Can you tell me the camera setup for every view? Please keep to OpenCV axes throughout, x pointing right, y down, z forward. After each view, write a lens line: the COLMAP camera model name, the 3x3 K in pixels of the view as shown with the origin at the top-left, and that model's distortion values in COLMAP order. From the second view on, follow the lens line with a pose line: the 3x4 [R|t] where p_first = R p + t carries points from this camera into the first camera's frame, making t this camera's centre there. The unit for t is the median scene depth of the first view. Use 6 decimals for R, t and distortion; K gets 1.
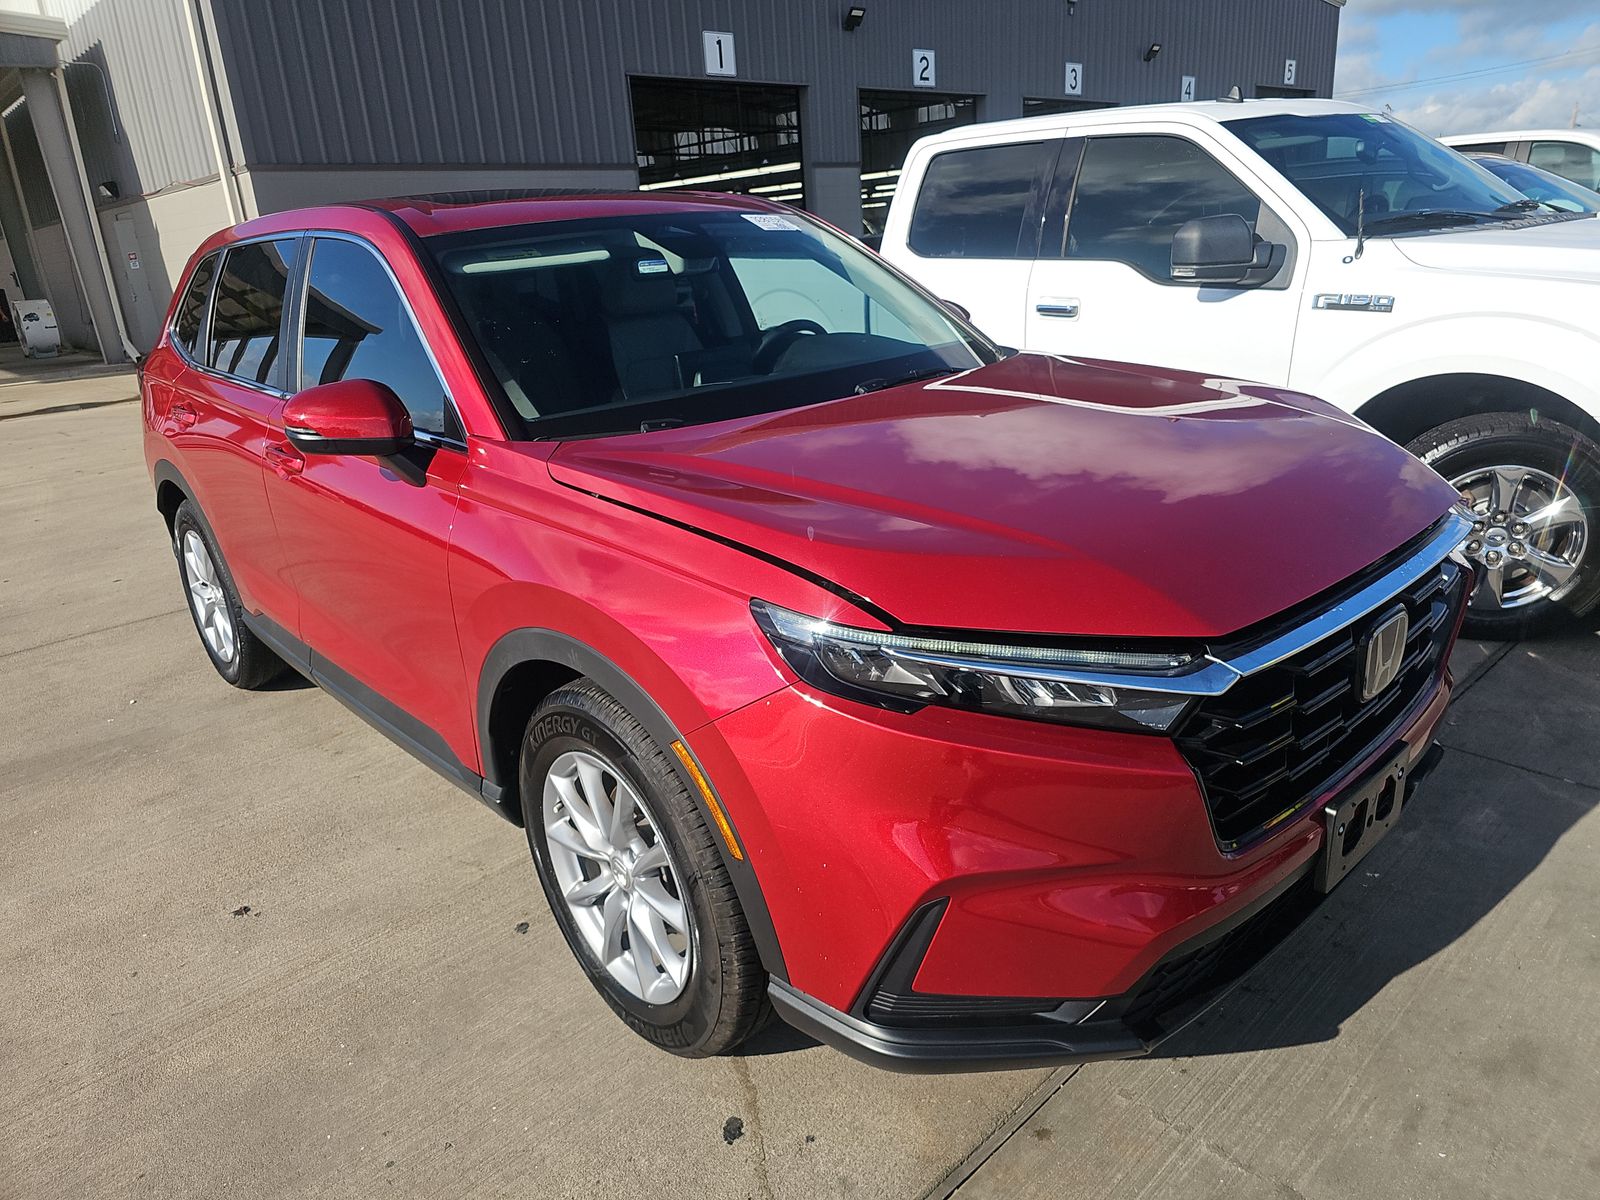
lens RADIAL K [[1065.2, 0, 804.1], [0, 1065.2, 597.2], [0, 0, 1]] dist [0.022503, -0.023440]
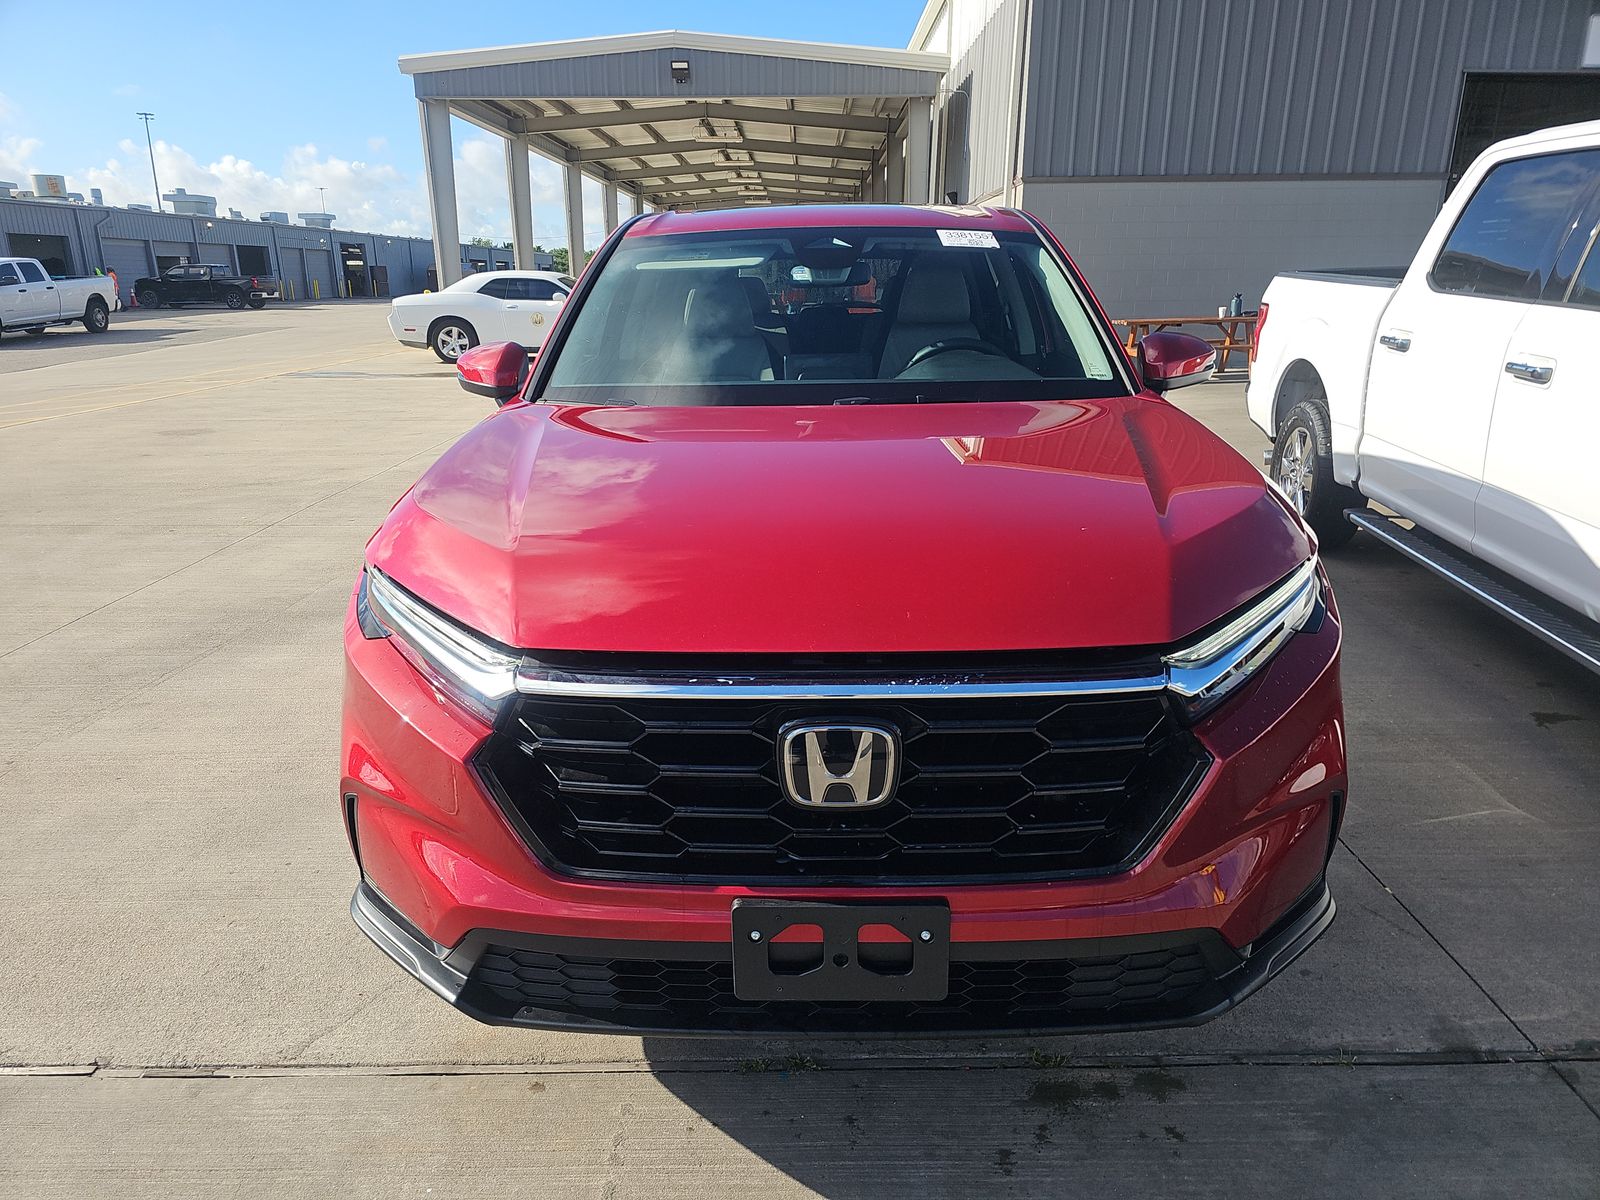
lens RADIAL K [[1065.2, 0, 794.1], [0, 1065.2, 602.4], [0, 0, 1]] dist [0.022503, -0.023440]
pose [[0.729310, 0.250609, -0.636634, 0.295727], [-0.253626, 0.963234, 0.088626, -0.039288], [0.635438, 0.096831, 0.766056, 0.092721]]
